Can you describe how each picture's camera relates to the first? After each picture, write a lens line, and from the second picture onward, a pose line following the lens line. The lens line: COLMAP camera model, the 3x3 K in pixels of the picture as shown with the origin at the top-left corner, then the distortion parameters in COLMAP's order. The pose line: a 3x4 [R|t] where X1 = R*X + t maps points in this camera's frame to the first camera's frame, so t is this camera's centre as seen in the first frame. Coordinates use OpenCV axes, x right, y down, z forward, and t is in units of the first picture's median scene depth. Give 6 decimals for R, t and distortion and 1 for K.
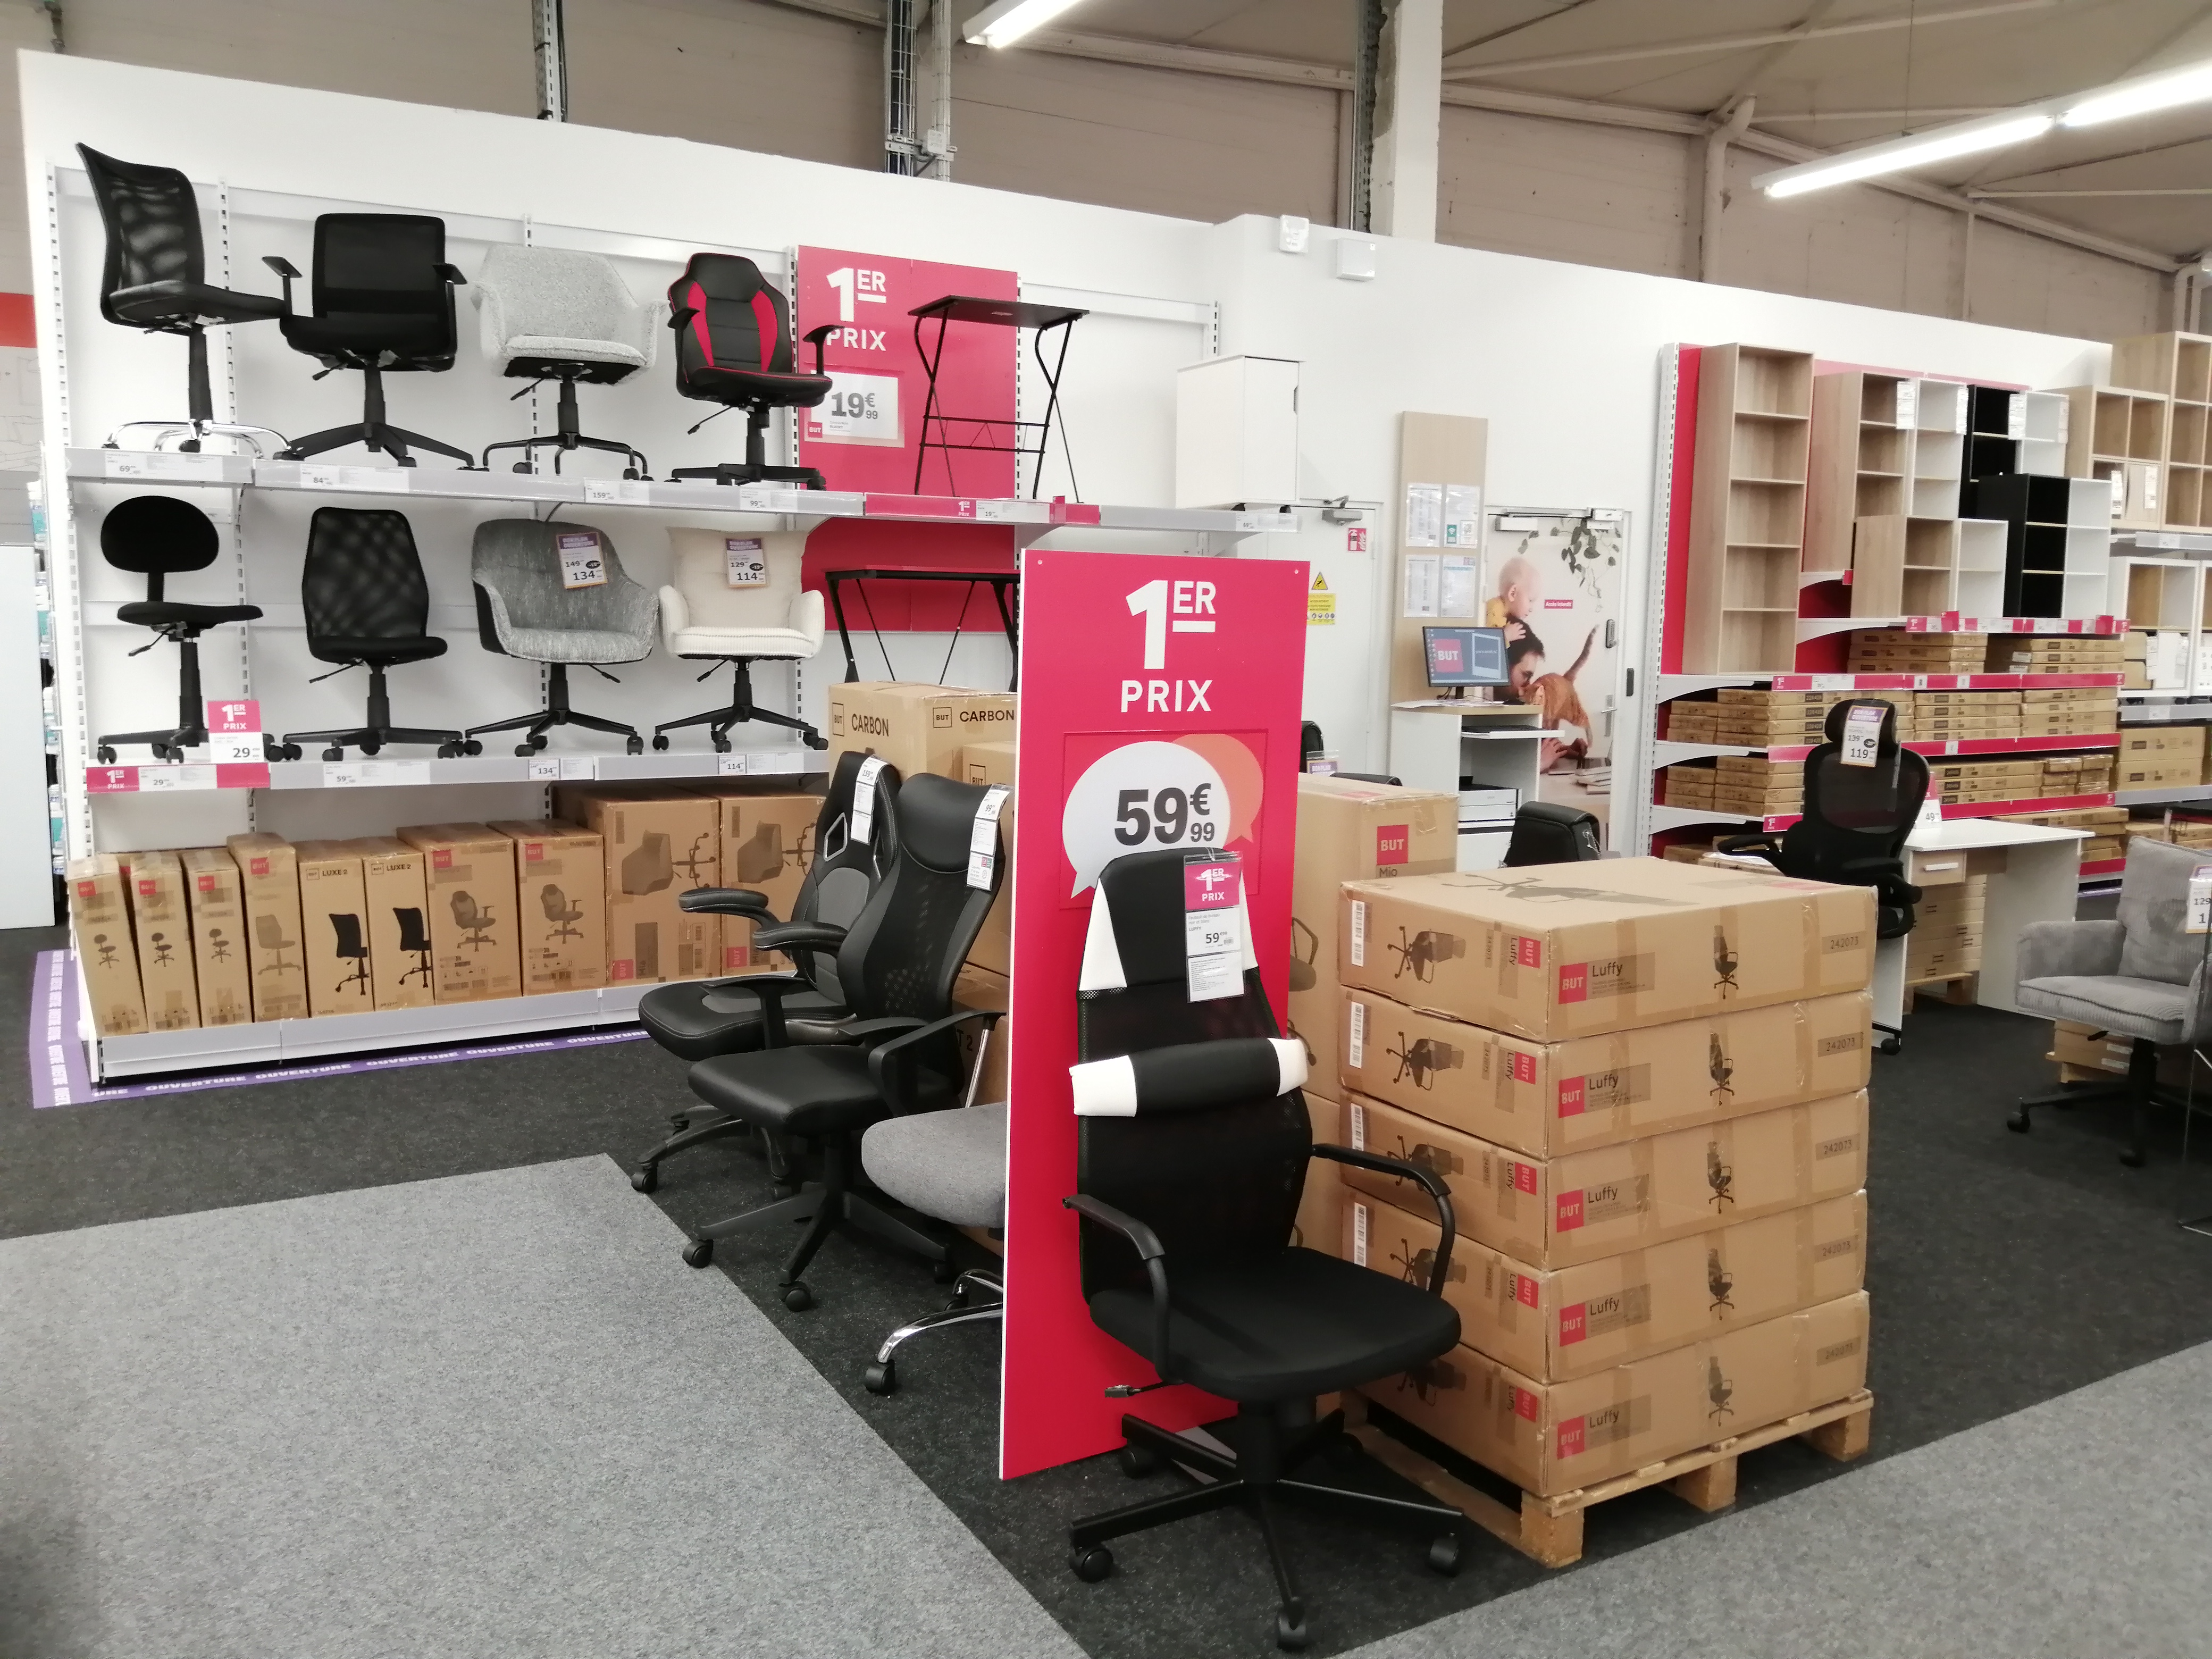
lens RADIAL K [[1757.8, 0, 1106.0], [0, 1757.8, 829.5], [0, 0, 1]] dist [0.080627, -0.137951]
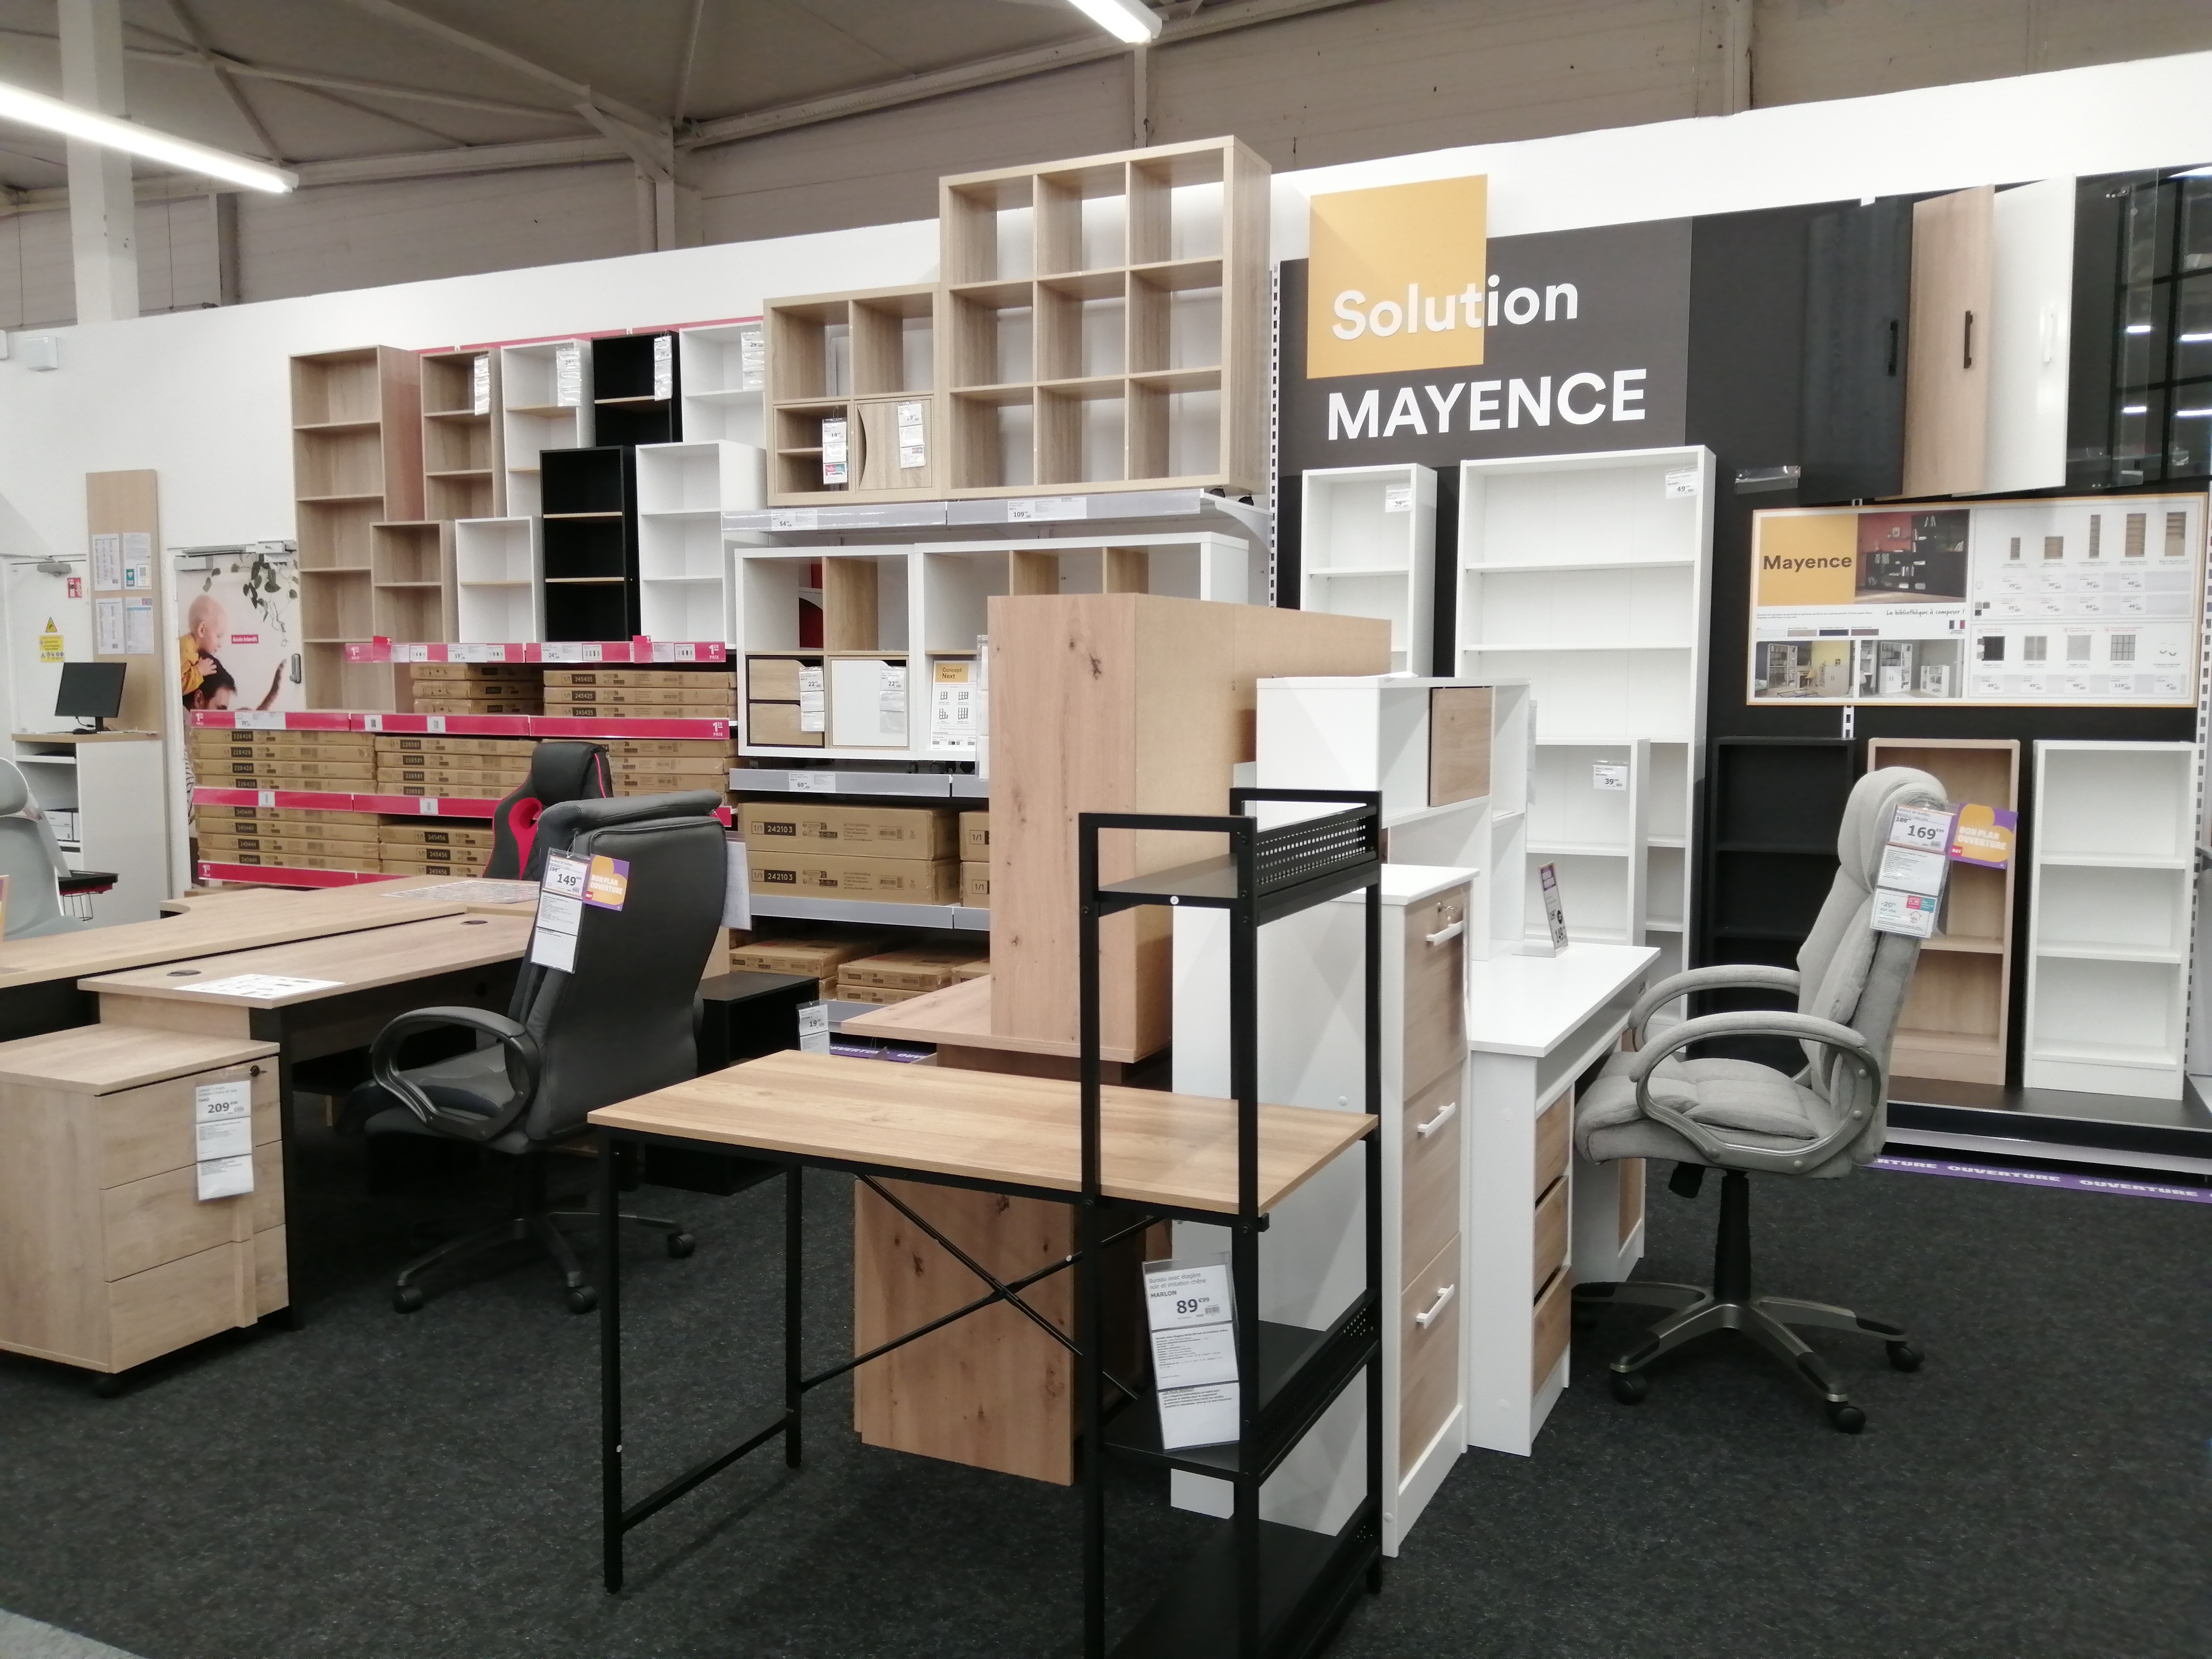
lens RADIAL K [[1757.8, 0, 1106.0], [0, 1757.8, 829.5], [0, 0, 1]] dist [0.080627, -0.137951]
pose [[0.570271, 0.060665, -0.819214, 1.395522], [-0.090313, 0.995854, 0.010876, -0.076710], [0.816477, 0.067783, 0.573385, 0.845503]]
